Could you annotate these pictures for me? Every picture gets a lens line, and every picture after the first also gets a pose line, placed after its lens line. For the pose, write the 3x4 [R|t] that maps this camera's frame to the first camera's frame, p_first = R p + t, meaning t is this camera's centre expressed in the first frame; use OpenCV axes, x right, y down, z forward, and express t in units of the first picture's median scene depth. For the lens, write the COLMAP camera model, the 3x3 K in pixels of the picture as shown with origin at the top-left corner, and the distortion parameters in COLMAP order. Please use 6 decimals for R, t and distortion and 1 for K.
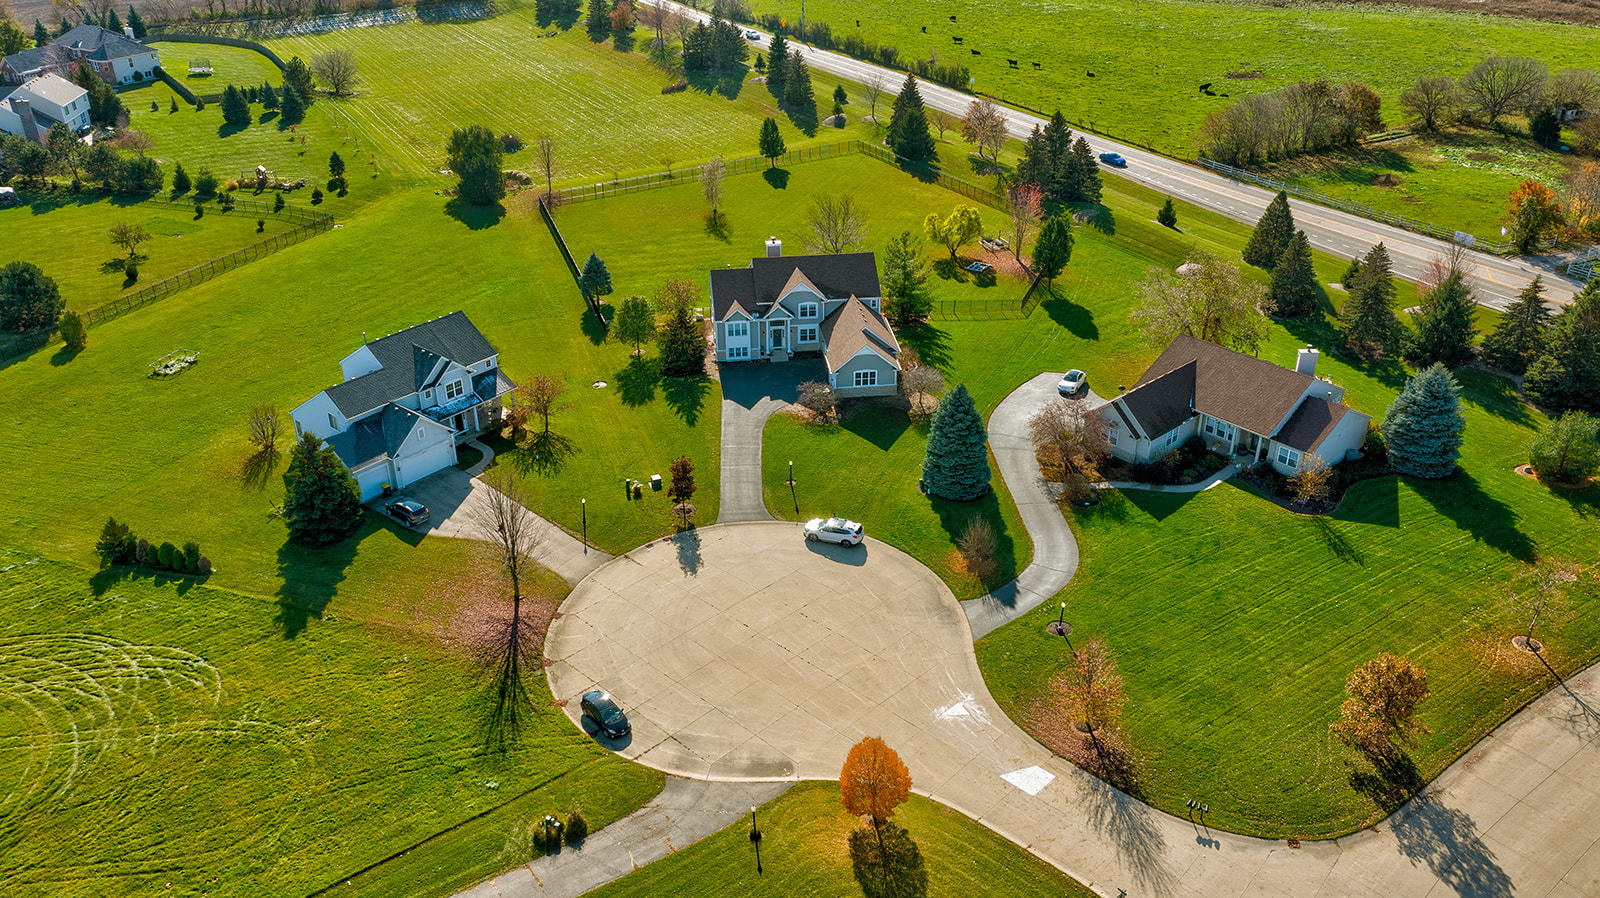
lens RADIAL K [[1270.8, 0, 795.0], [0, 1270.8, 449.5], [0, 0, 1]] dist [-0.008908, 0.079451]
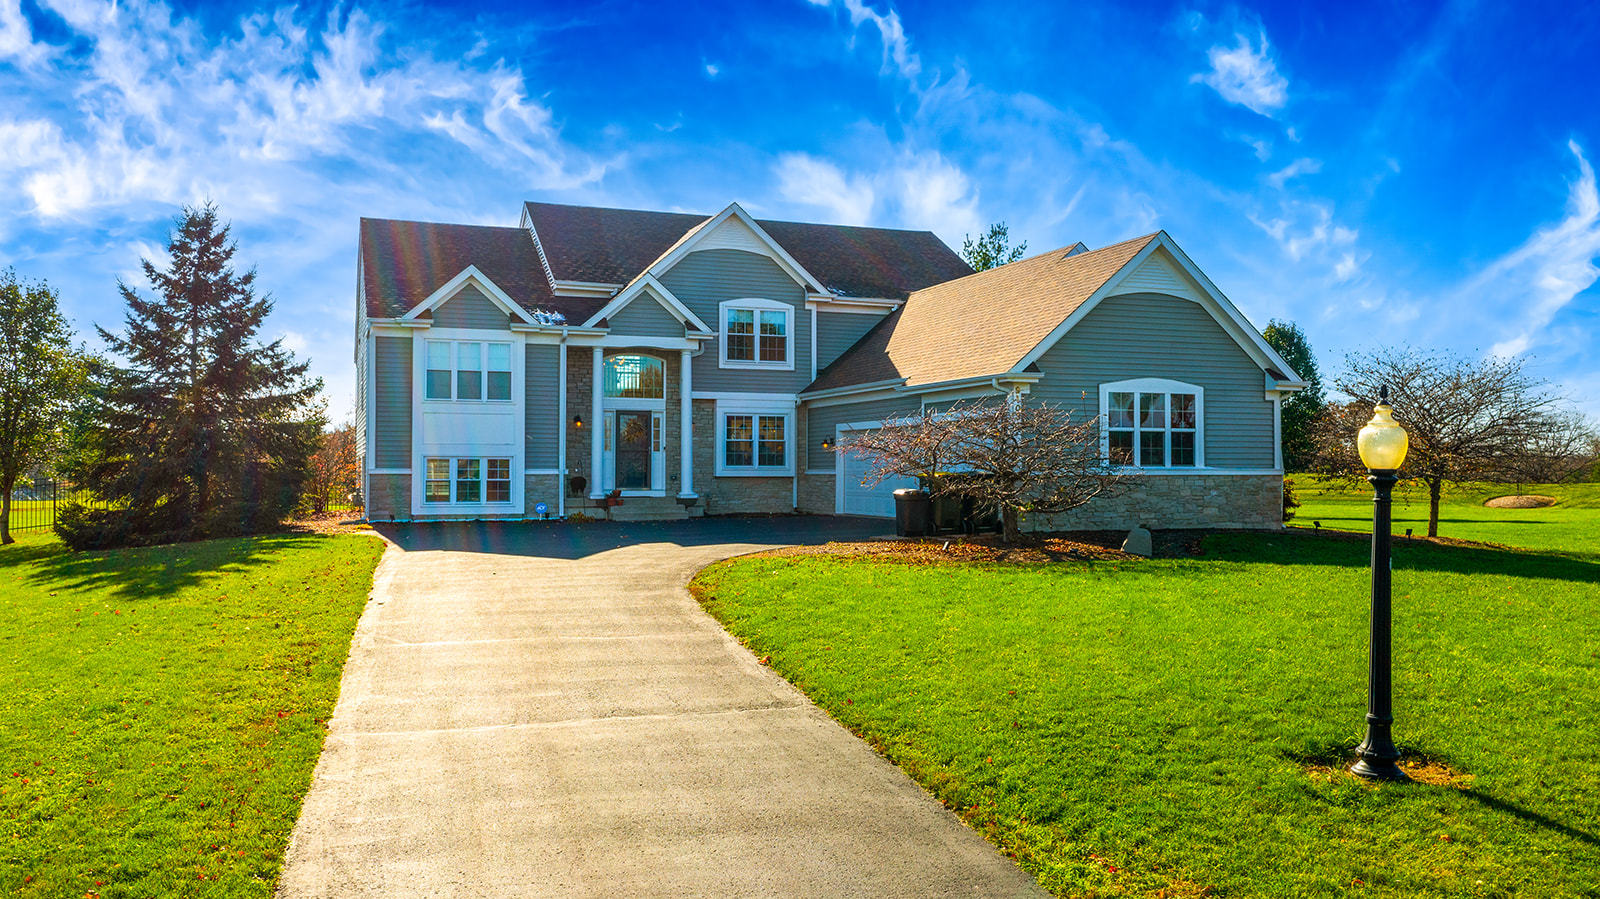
lens RADIAL K [[1259.0, 0, 800.0], [0, 1259.0, 449.5], [0, 0, 1]] dist [0.007182, 0.004106]
pose [[0.969803, 0.009370, 0.243710, -0.042305], [0.112259, 0.869966, -0.480164, 0.032265], [-0.216519, 0.493023, 0.842643, 0.799136]]
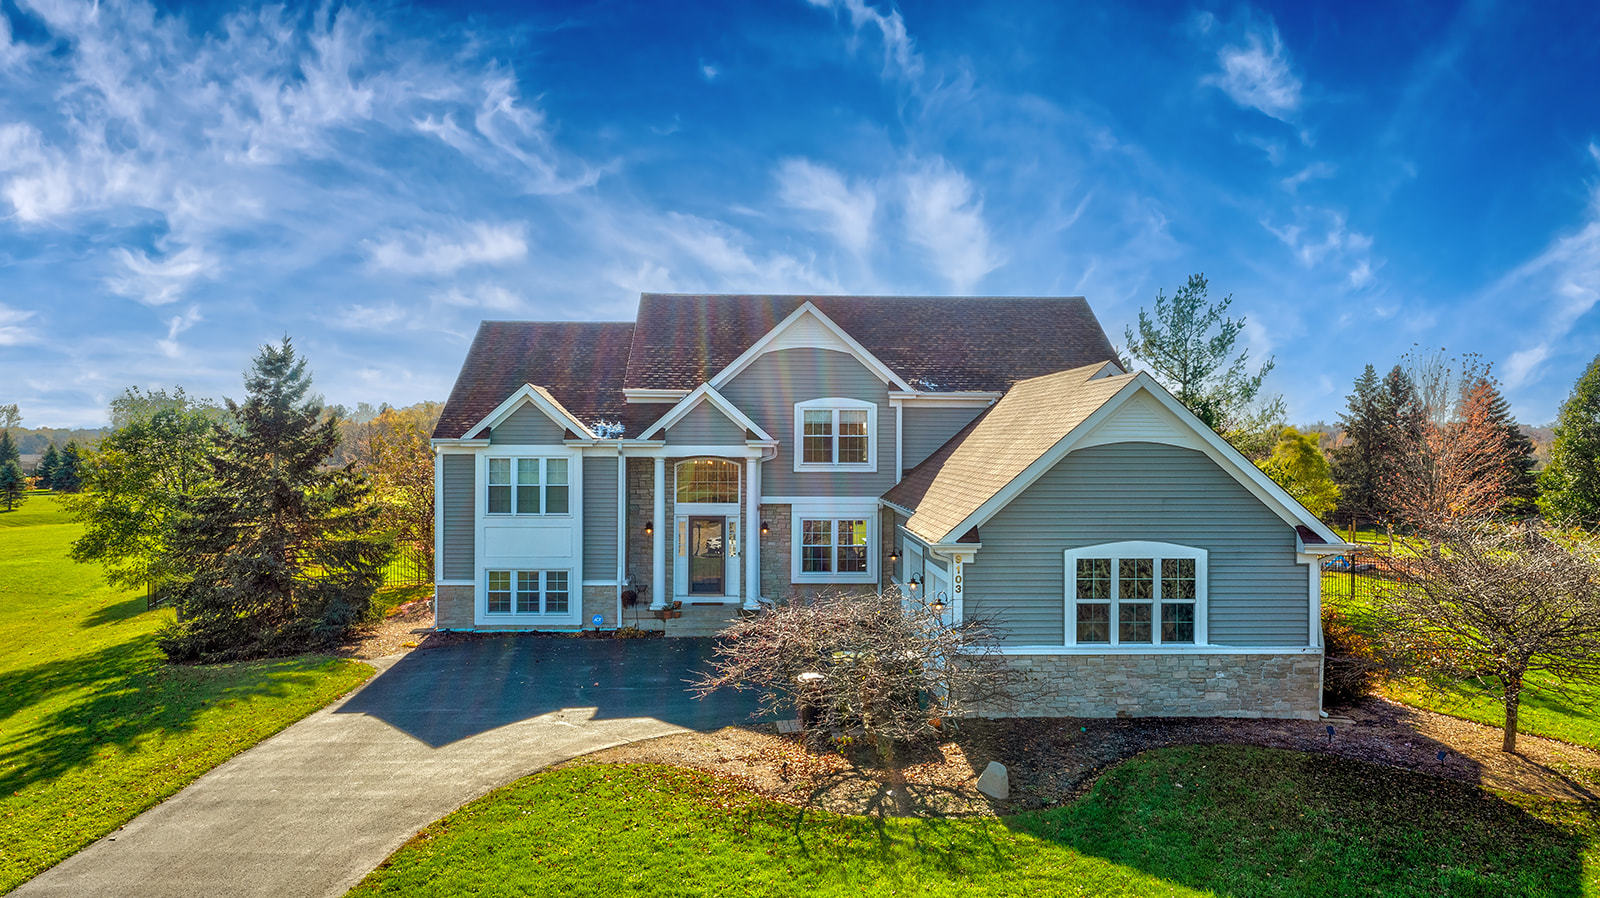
lens RADIAL K [[1270.8, 0, 795.0], [0, 1270.8, 449.5], [0, 0, 1]] dist [-0.008908, 0.079451]
pose [[0.996888, 0.009150, -0.078293, 0.021801], [-0.045326, 0.879156, -0.474374, 0.008219], [0.064491, 0.476447, 0.876835, 0.789889]]
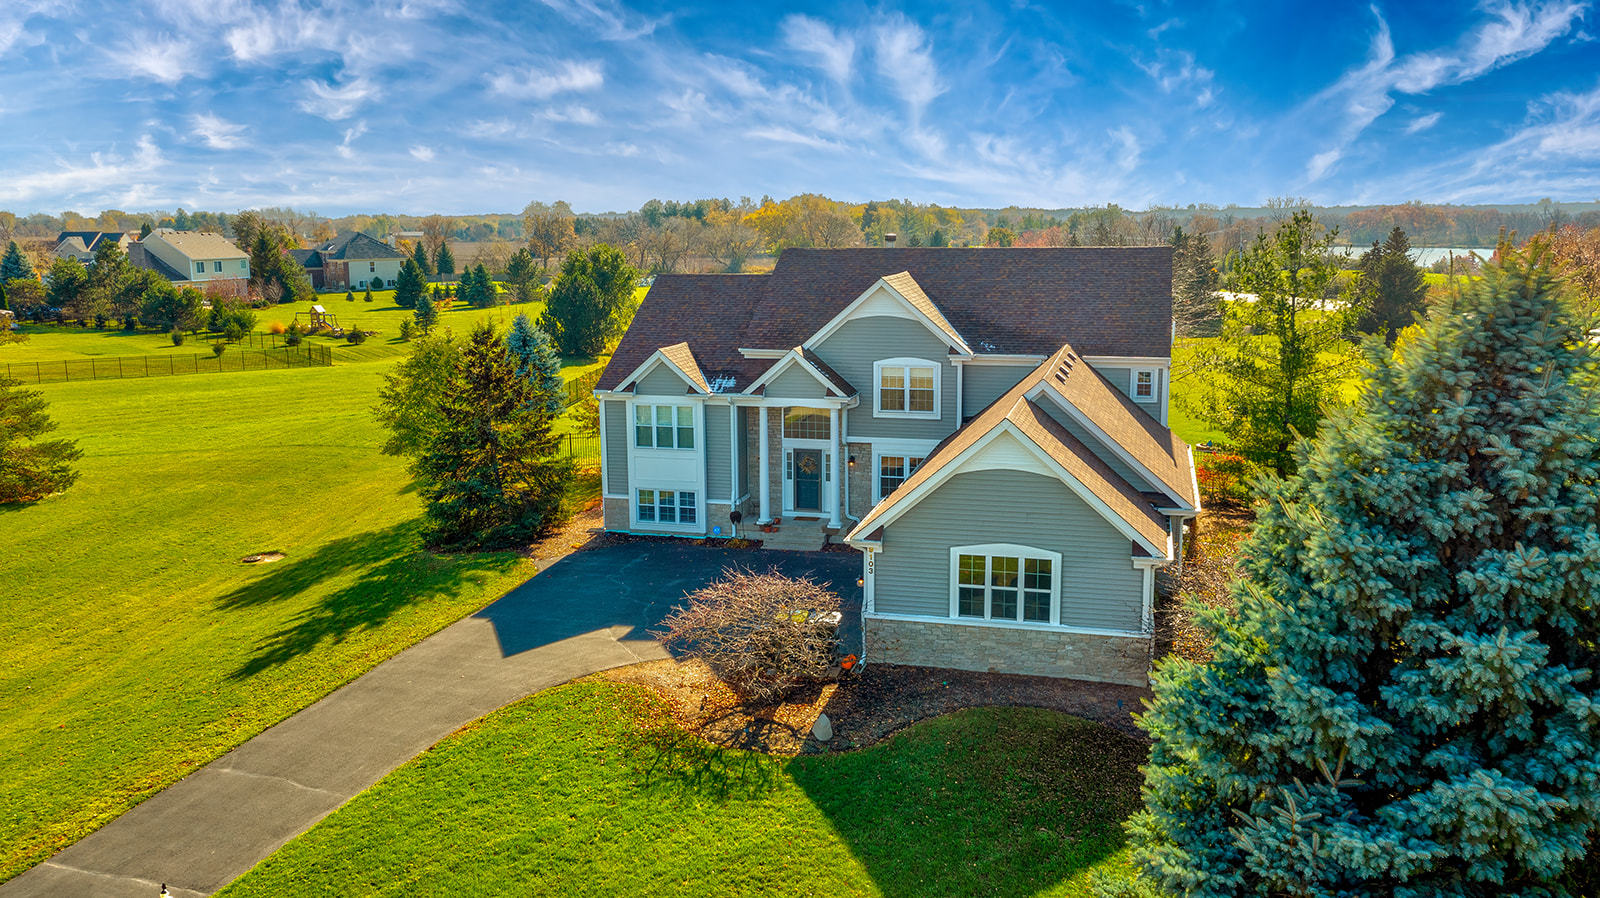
lens RADIAL K [[1270.8, 0, 795.0], [0, 1270.8, 449.5], [0, 0, 1]] dist [-0.008908, 0.079451]
pose [[0.927739, 0.062243, -0.368002, 0.095373], [-0.174364, 0.944063, -0.279897, -0.009647], [0.329996, 0.323838, 0.886697, 0.737716]]
